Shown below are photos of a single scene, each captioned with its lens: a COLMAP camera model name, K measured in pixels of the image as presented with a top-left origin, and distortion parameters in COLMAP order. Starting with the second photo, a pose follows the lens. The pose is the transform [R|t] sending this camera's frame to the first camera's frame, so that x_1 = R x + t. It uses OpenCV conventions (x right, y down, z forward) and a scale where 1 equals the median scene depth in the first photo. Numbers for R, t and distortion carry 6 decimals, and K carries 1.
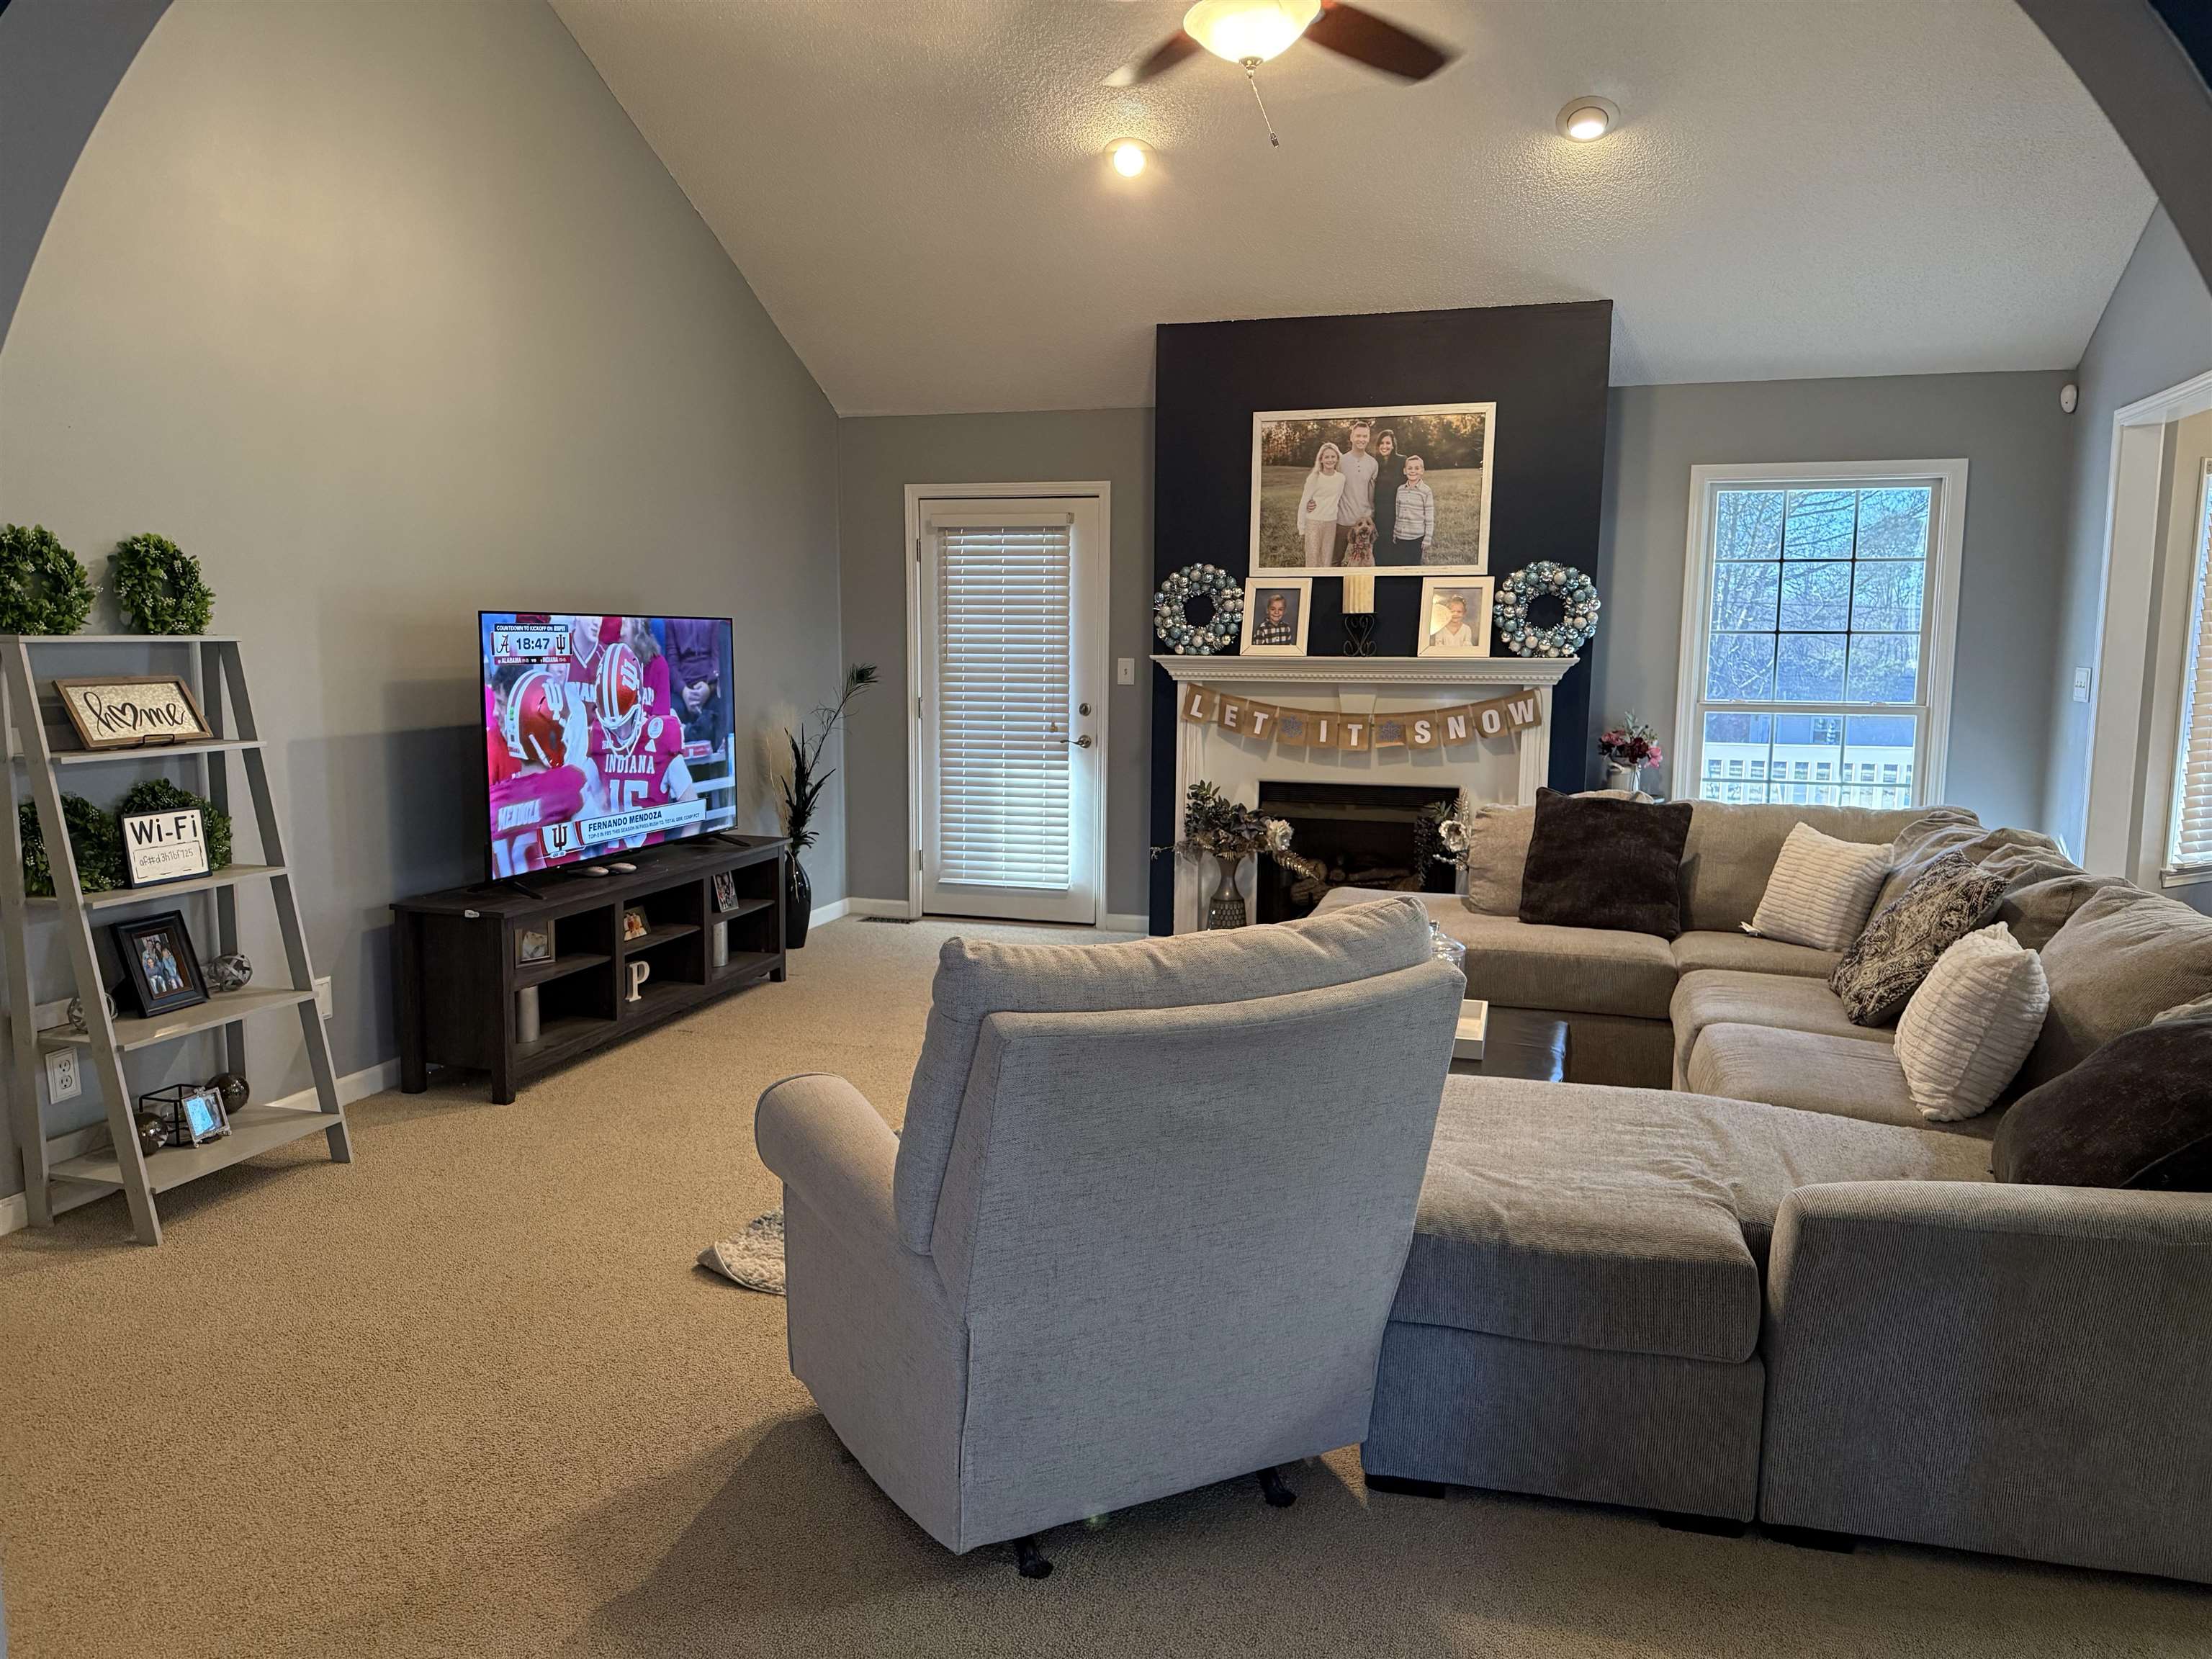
lens RADIAL K [[1522.0, 0, 1091.6], [0, 1522.0, 846.1], [0, 0, 1]] dist [0.082658, -0.132581]
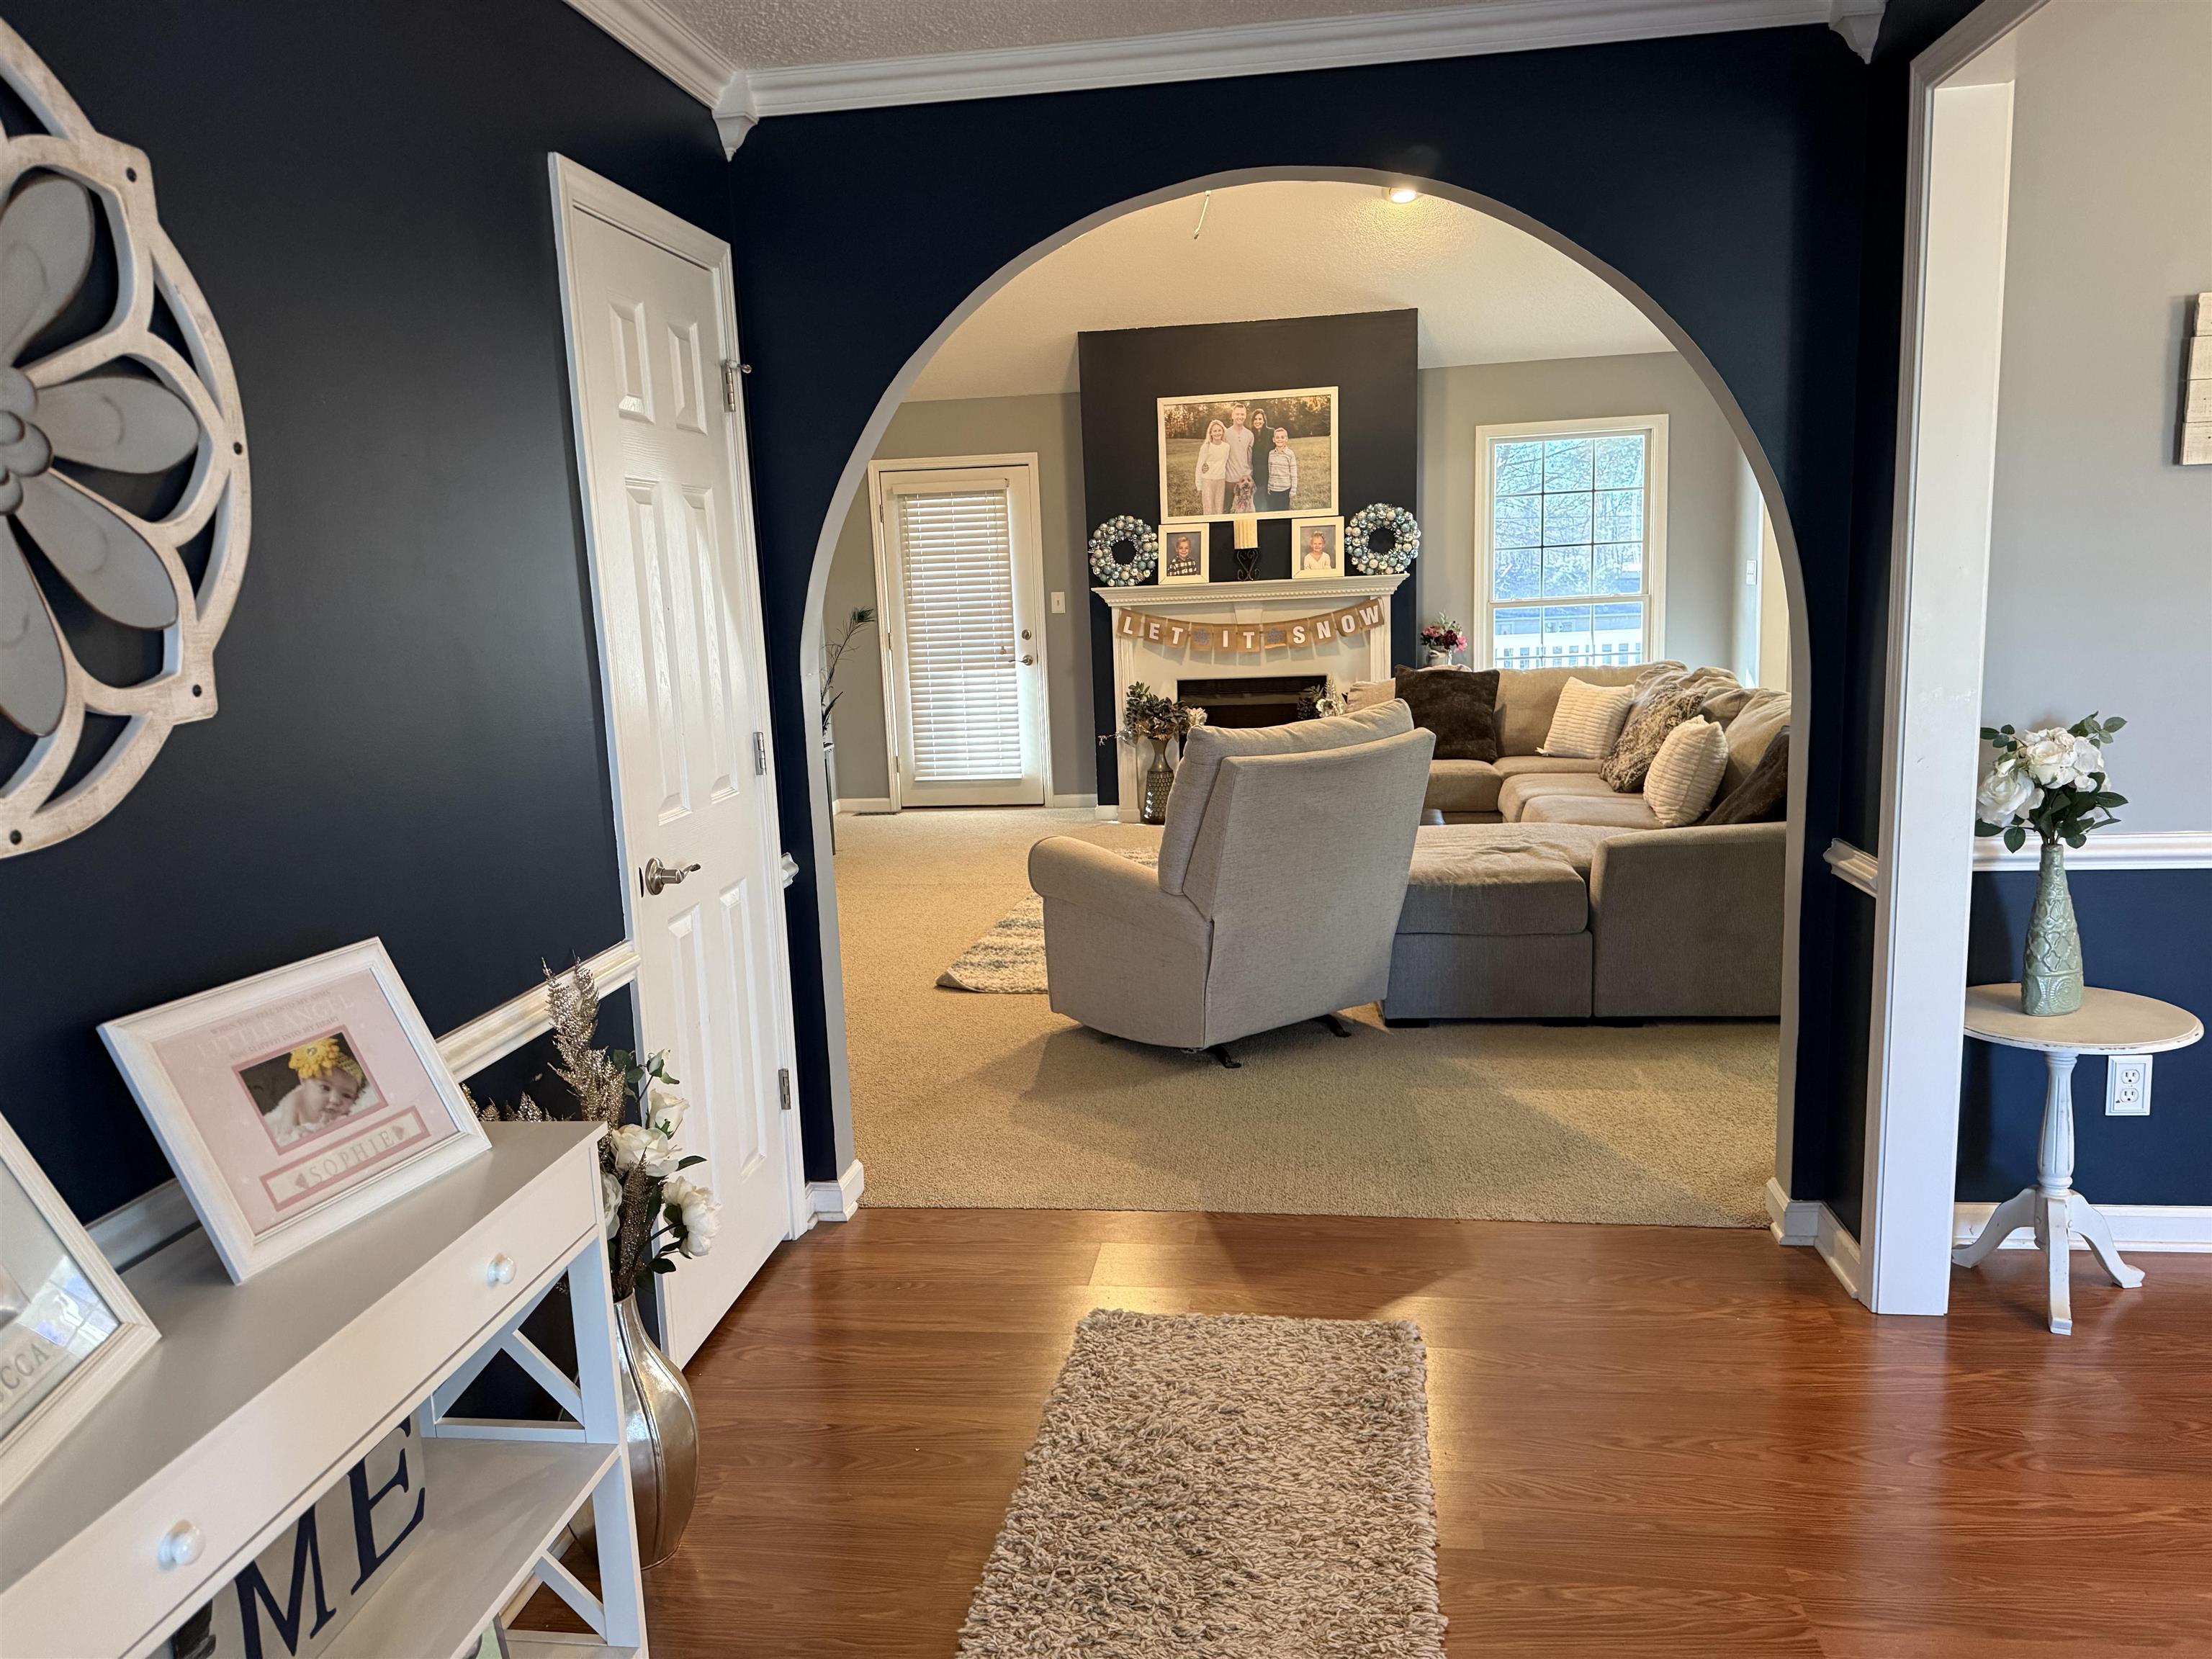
lens RADIAL K [[1463.3, 0, 1106.0], [0, 1463.3, 829.5], [0, 0, 1]] dist [0.080481, -0.000395]
pose [[0.987134, -0.074001, 0.141739, -0.145781], [0.069255, 0.996870, 0.038139, 0.035006], [-0.144118, -0.027832, 0.989169, -0.257776]]
